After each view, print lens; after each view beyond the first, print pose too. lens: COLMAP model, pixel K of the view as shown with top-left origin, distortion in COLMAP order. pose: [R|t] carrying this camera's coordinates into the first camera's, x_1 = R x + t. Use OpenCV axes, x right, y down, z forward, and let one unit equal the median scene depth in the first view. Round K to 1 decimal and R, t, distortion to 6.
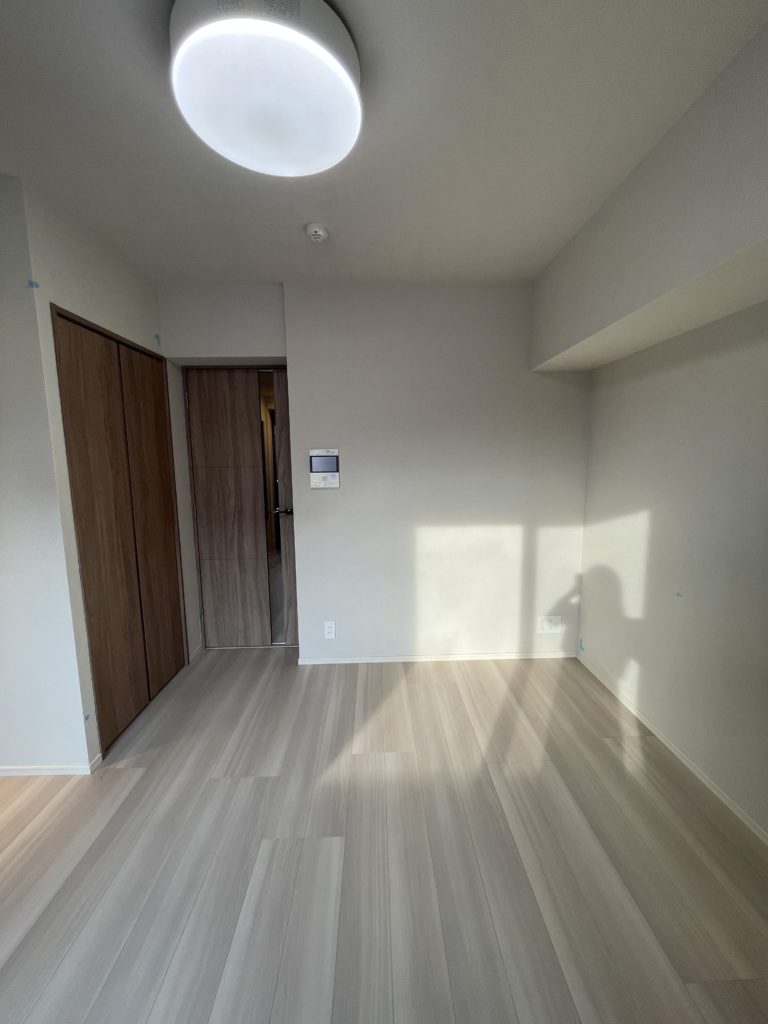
lens RADIAL K [[412.0, 0, 389.1], [0, 412.0, 509.9], [0, 0, 1]] dist [-0.001477, -0.000834]
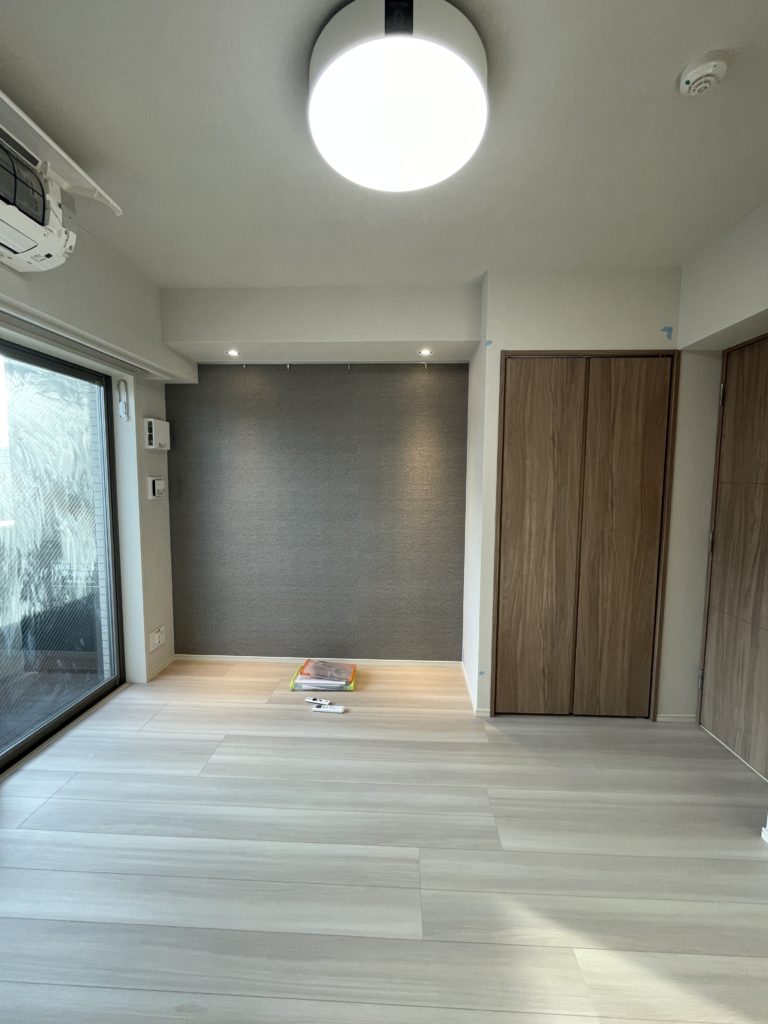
lens RADIAL K [[412.0, 0, 389.6], [0, 412.0, 515.2], [0, 0, 1]] dist [-0.001477, -0.000834]
pose [[-0.070433, 0.096971, -0.992792, 0.466361], [-0.130924, 0.985755, 0.105572, -0.067265], [0.988887, 0.137416, -0.056734, 0.672488]]
